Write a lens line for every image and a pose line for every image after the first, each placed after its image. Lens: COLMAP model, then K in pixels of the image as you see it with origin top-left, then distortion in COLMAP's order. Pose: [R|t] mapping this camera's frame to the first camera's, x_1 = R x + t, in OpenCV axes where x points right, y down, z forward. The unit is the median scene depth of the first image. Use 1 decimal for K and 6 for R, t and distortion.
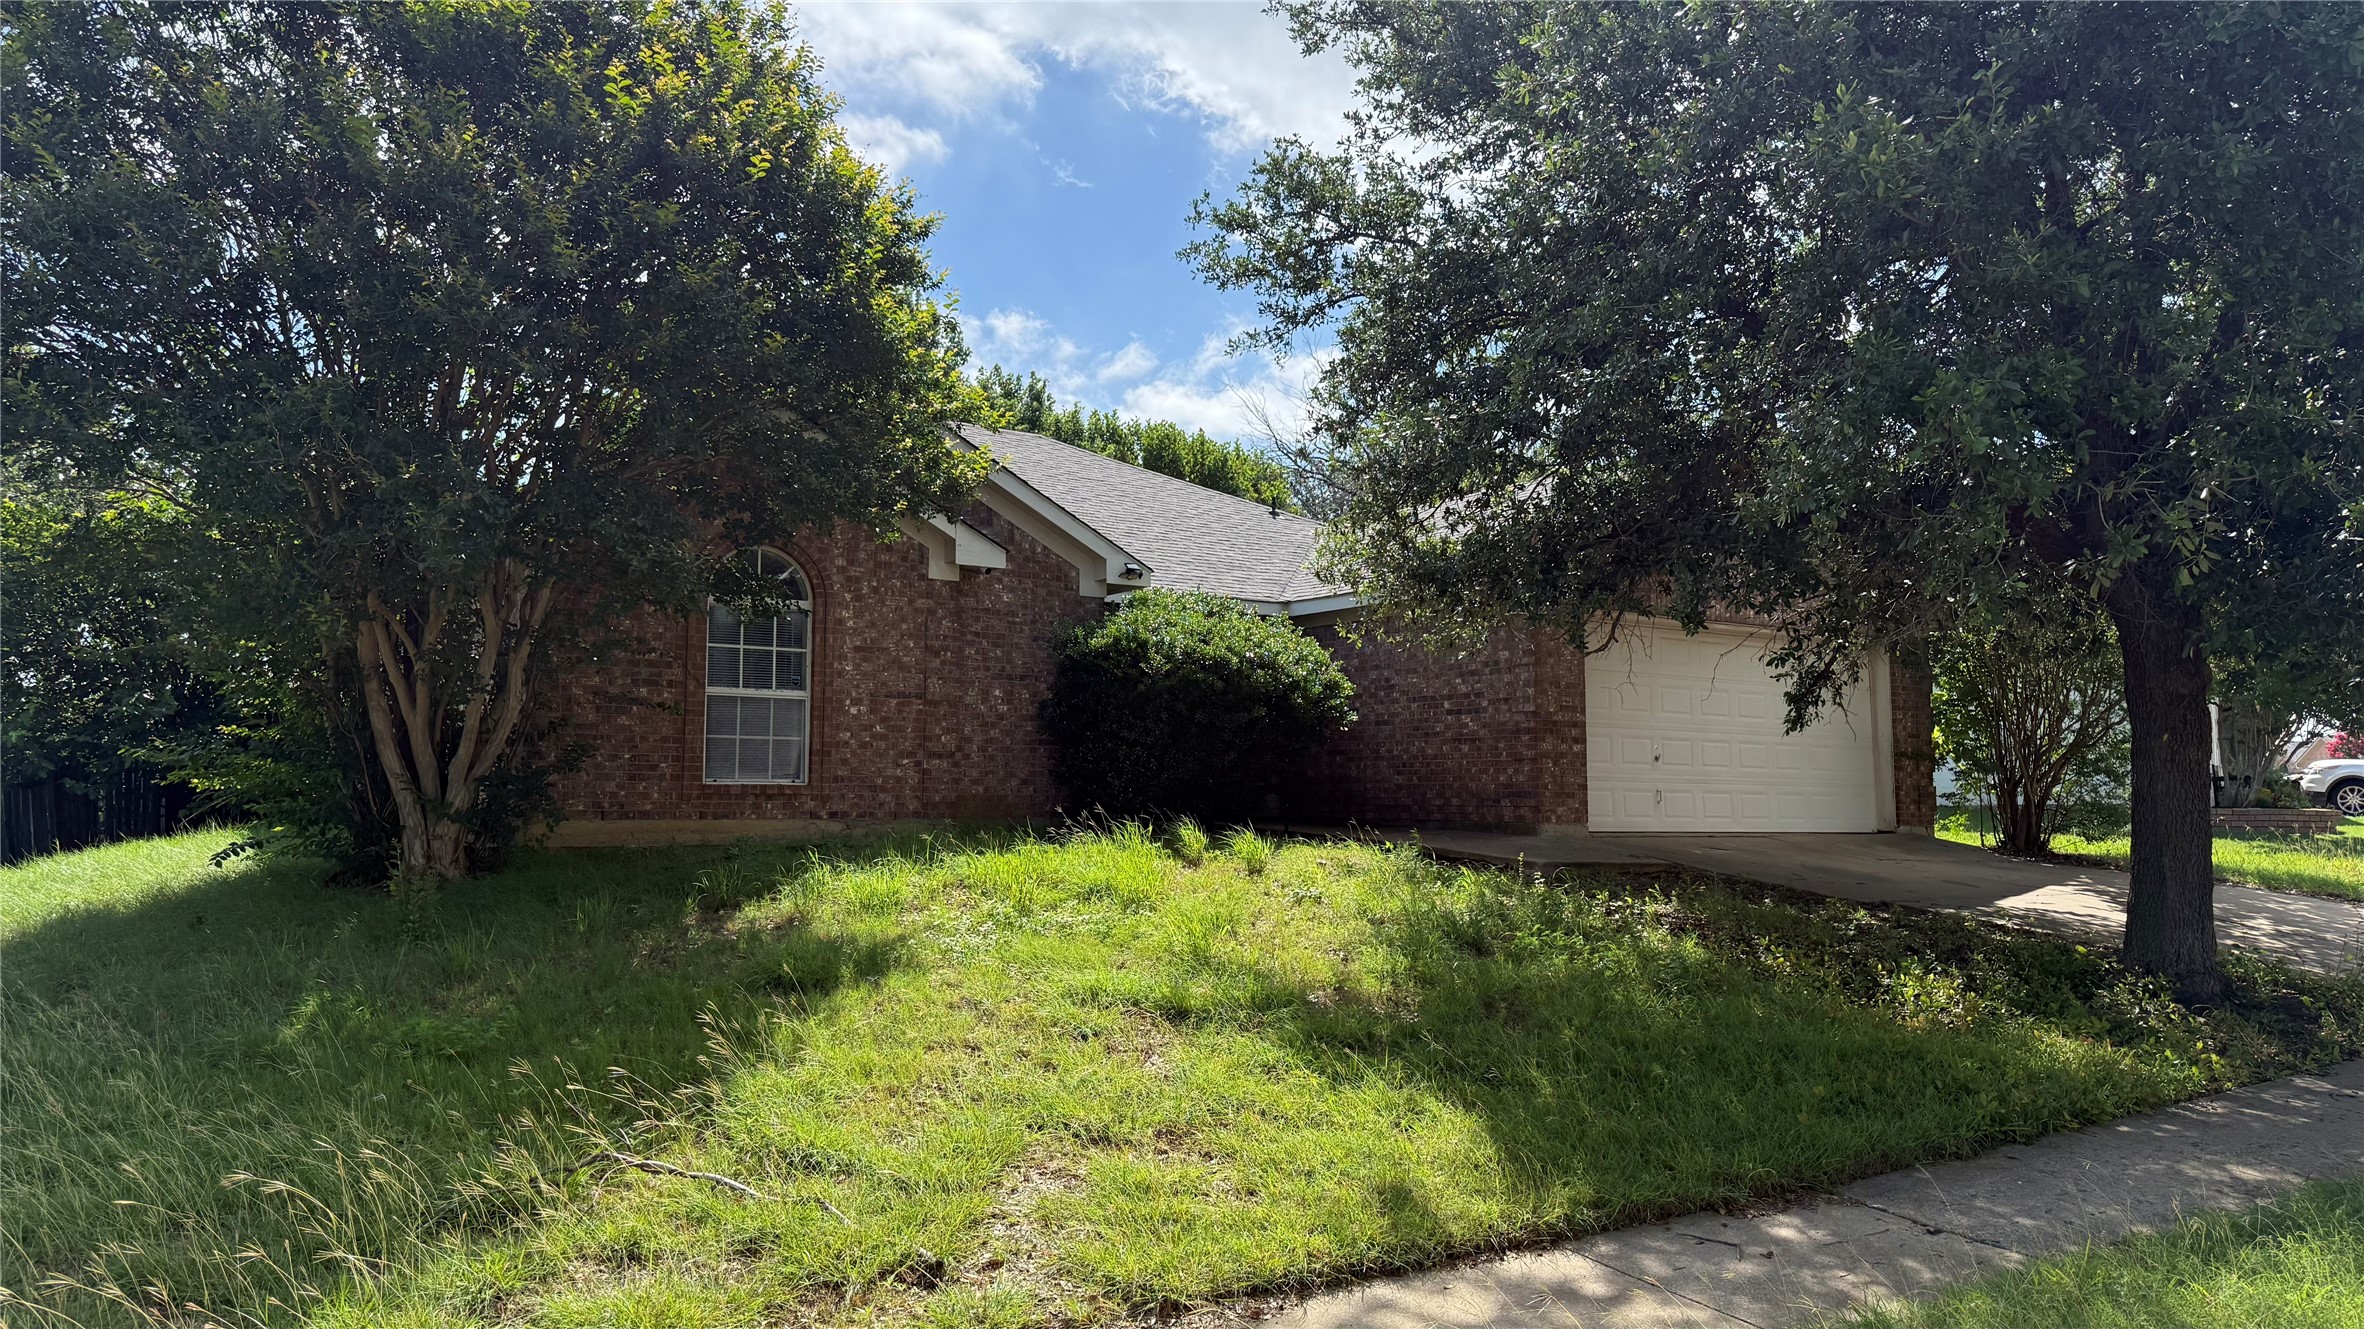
lens RADIAL K [[1629.9, 0, 1180.9], [0, 1629.9, 655.6], [0, 0, 1]] dist [0.072599, -0.059211]
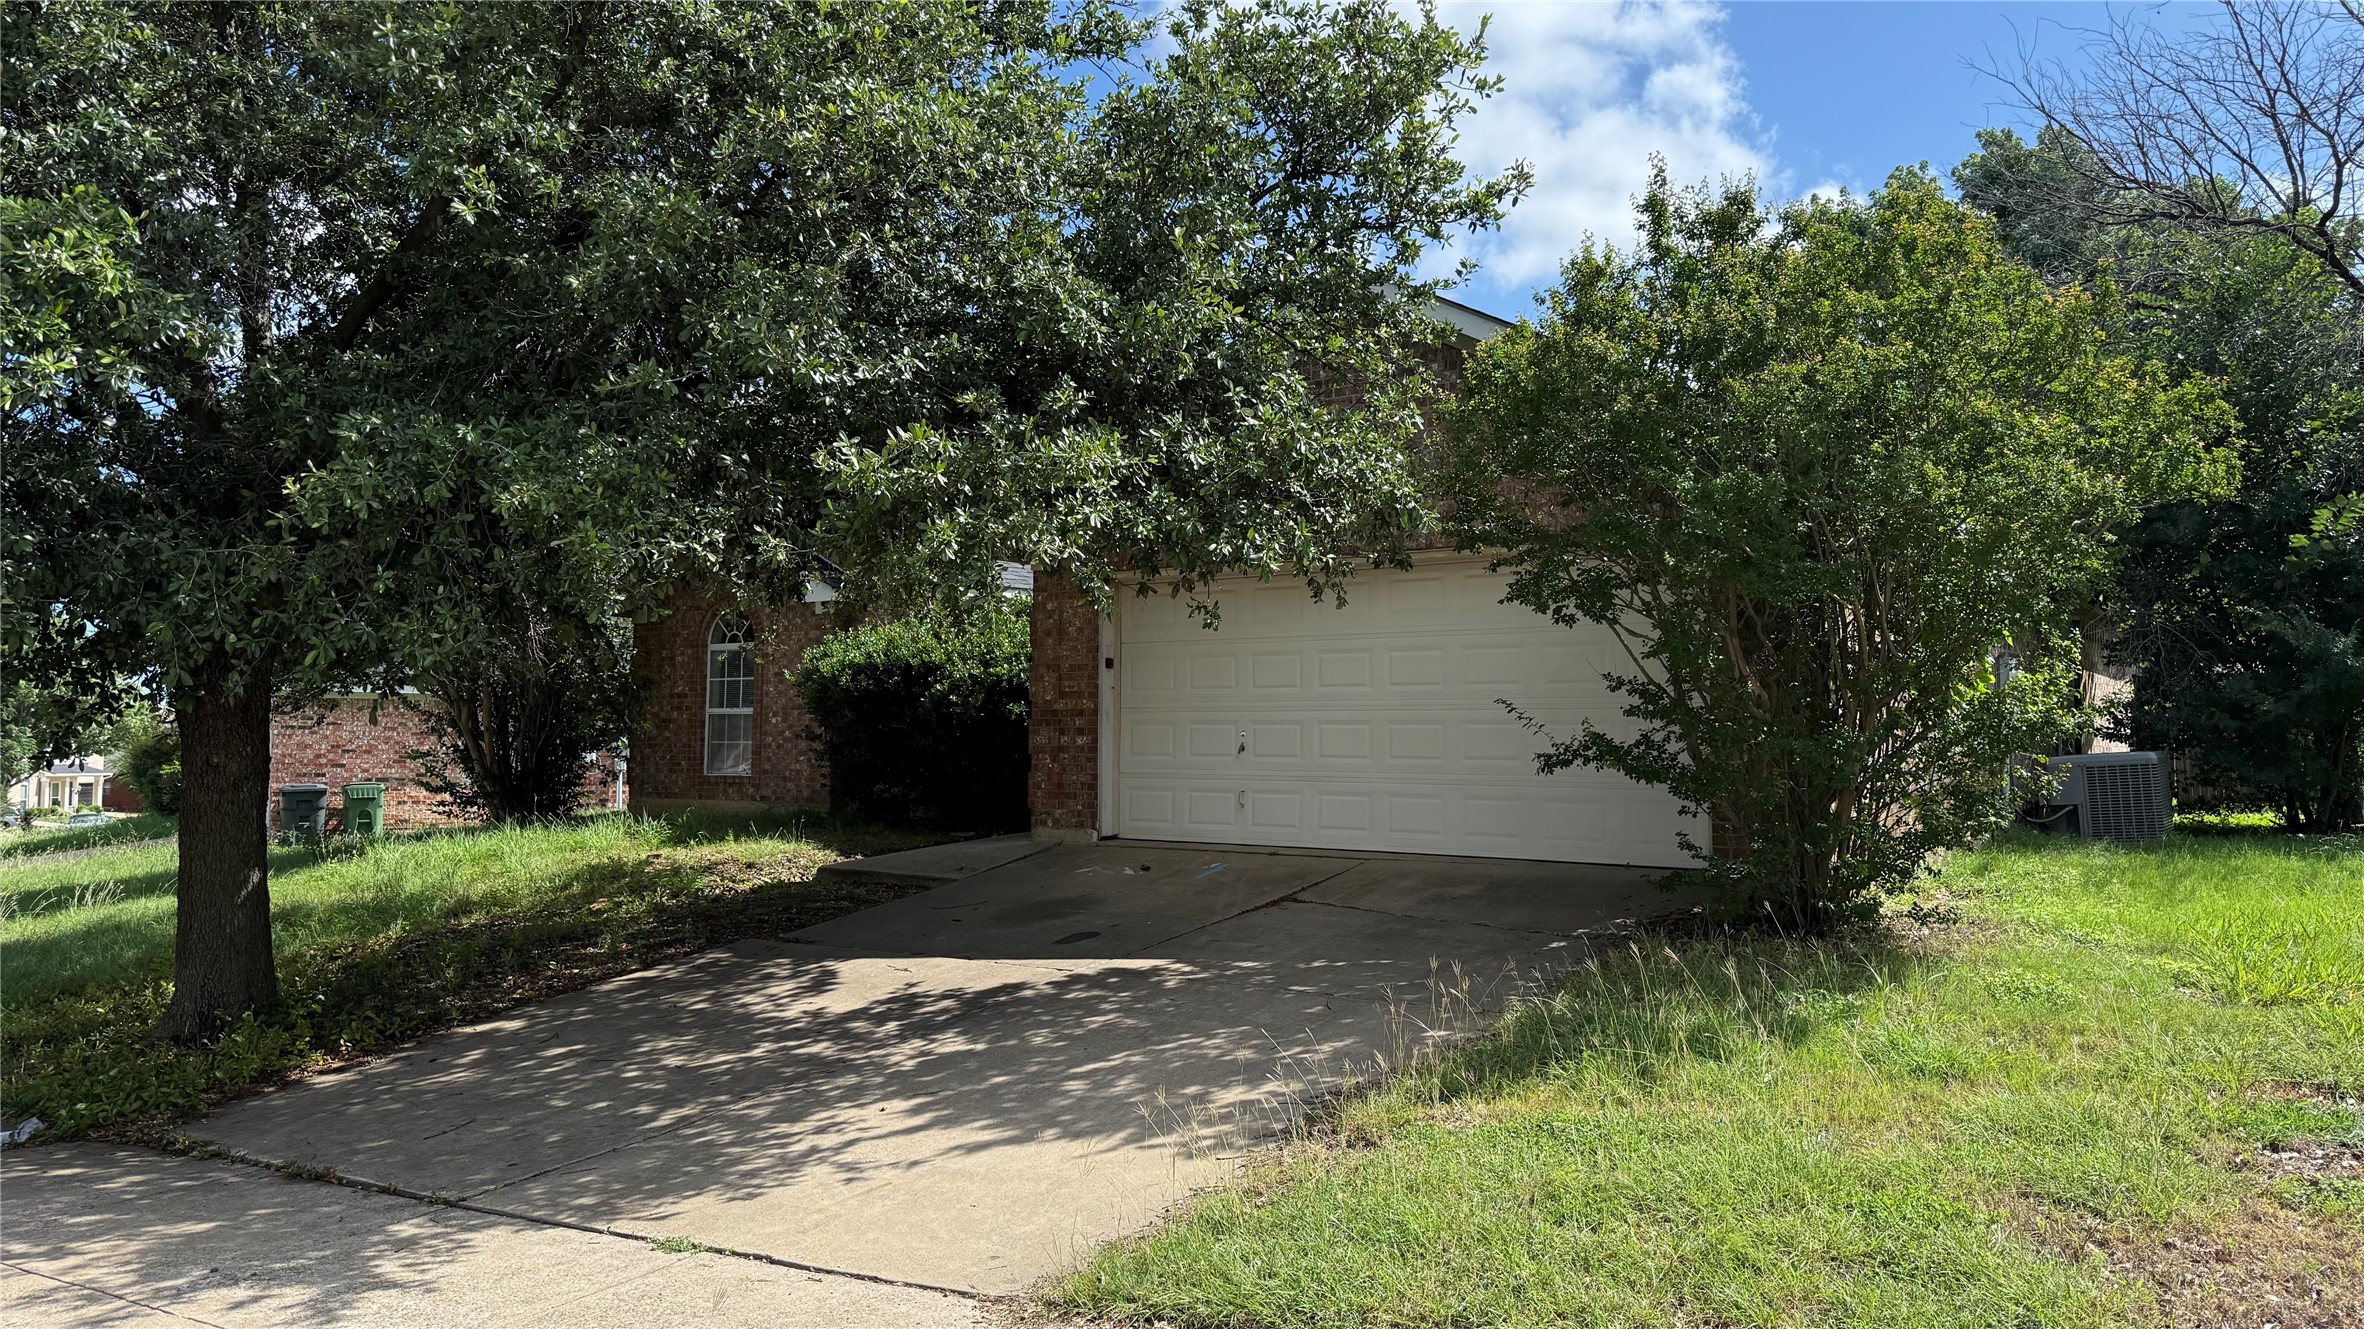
lens RADIAL K [[1629.9, 0, 1187.9], [0, 1629.9, 666.4], [0, 0, 1]] dist [0.072599, -0.059211]
pose [[0.360808, -0.048167, -0.931396, 1.147238], [0.084512, 0.996245, -0.018782, 0.042314], [0.928803, -0.071938, 0.363524, 0.812412]]
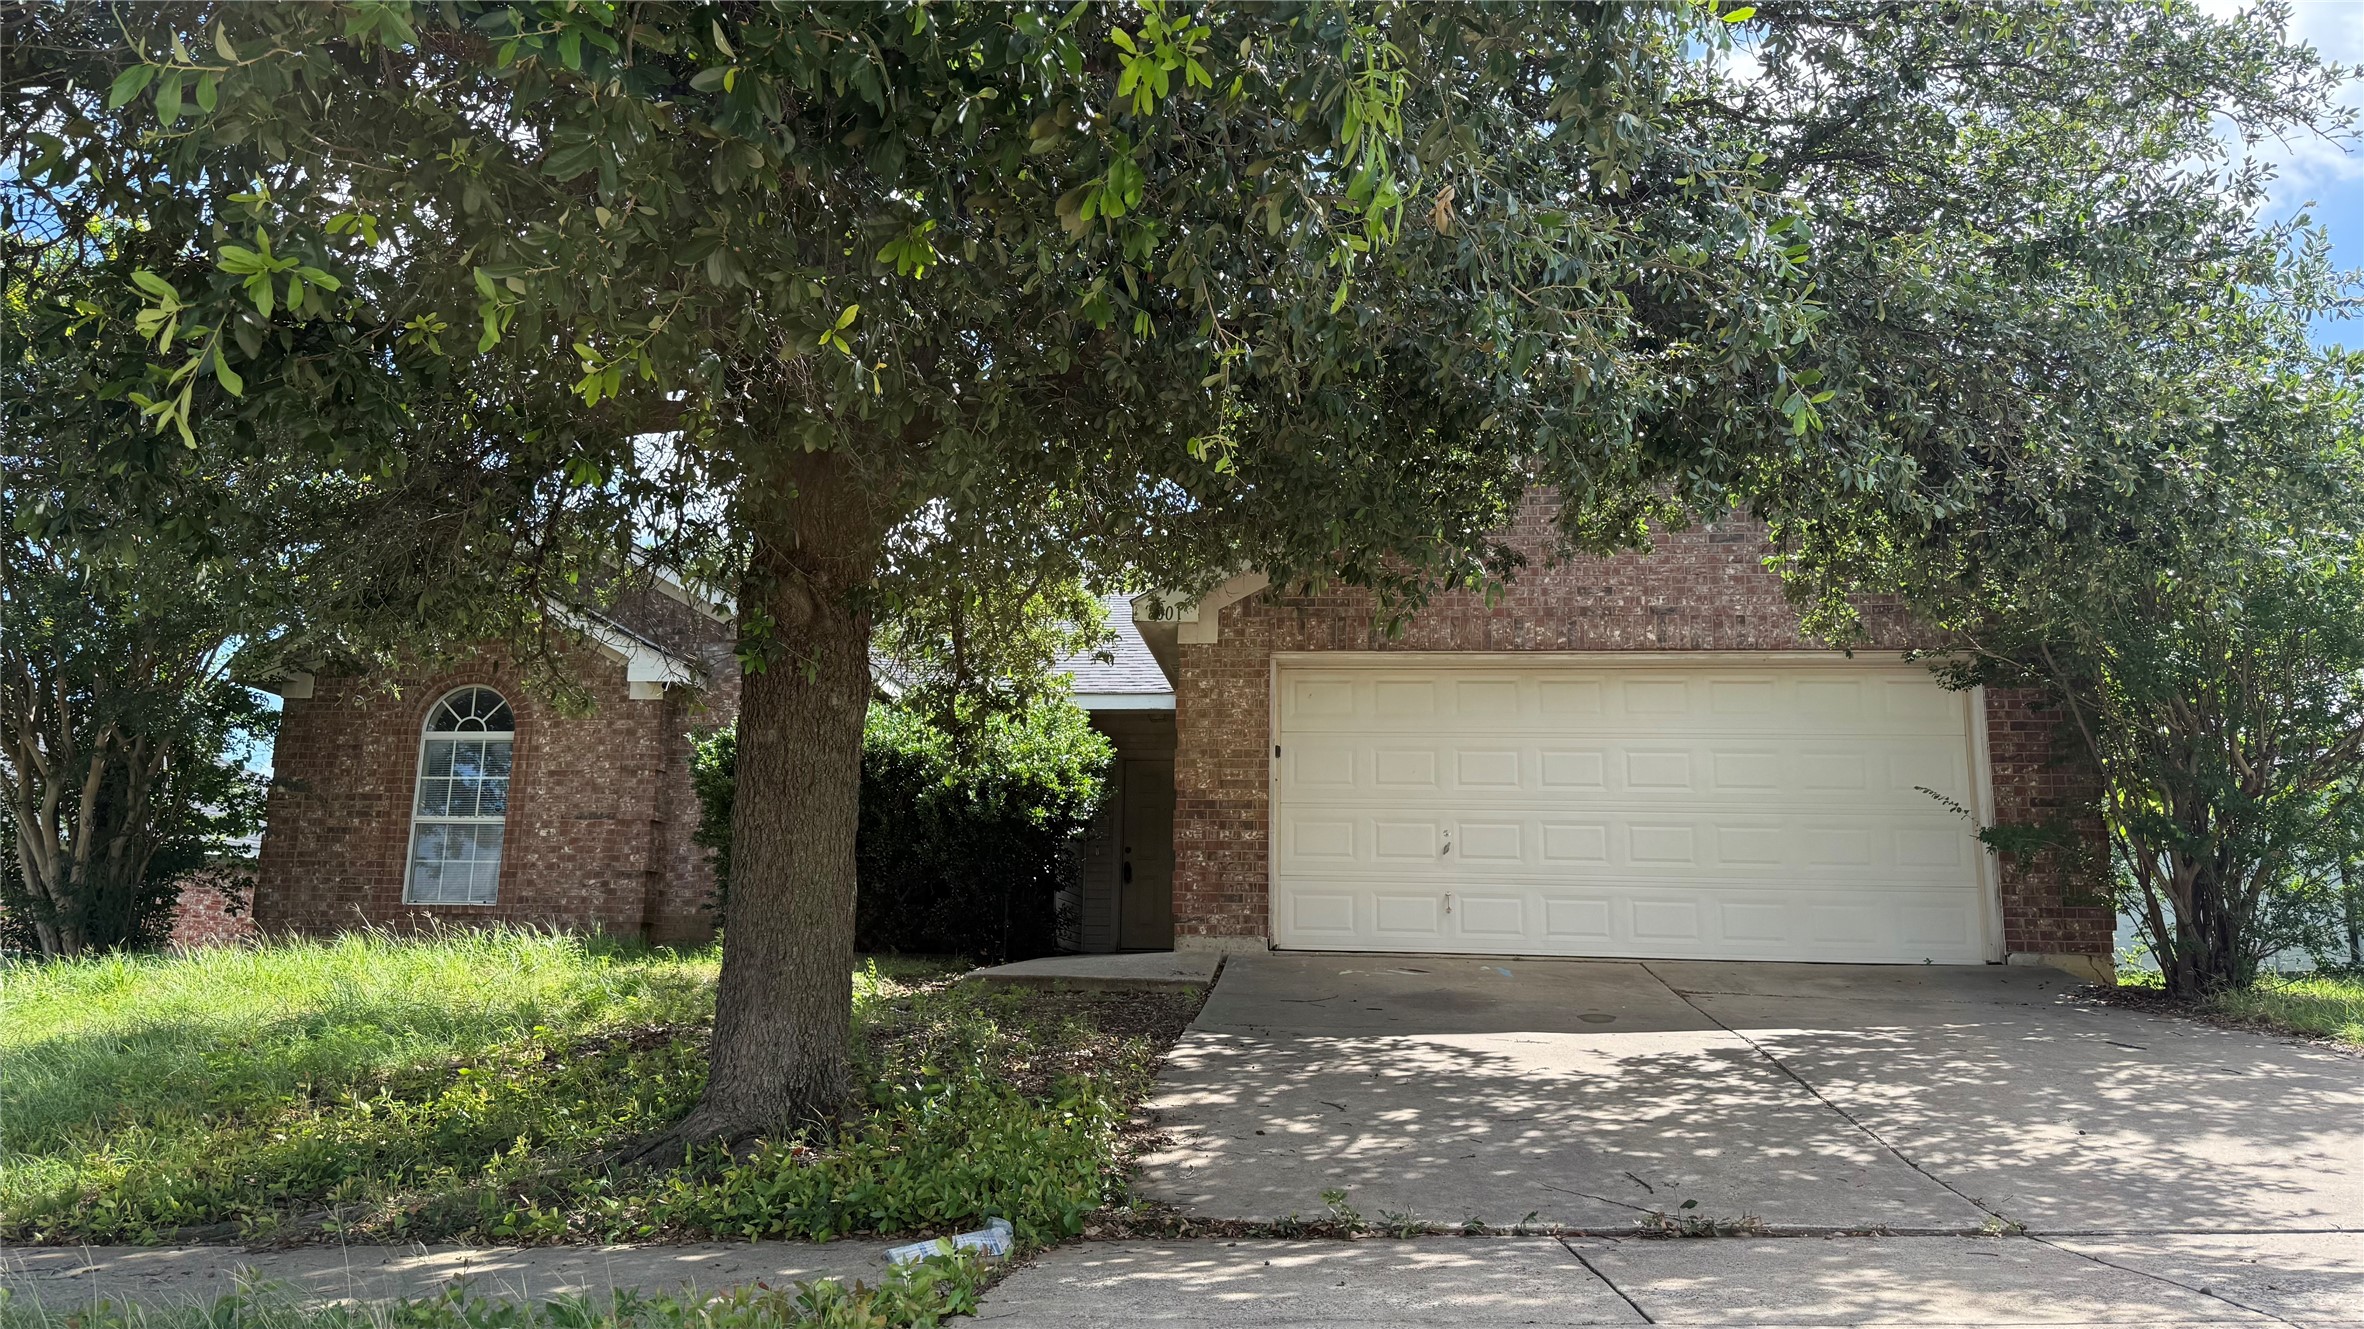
lens RADIAL K [[1629.9, 0, 1175.1], [0, 1629.9, 670.3], [0, 0, 1]] dist [0.072599, -0.059211]
pose [[0.776008, -0.120039, -0.619195, 0.749640], [0.043419, 0.989560, -0.137423, 0.090323], [0.629227, 0.079757, 0.773119, 0.428454]]
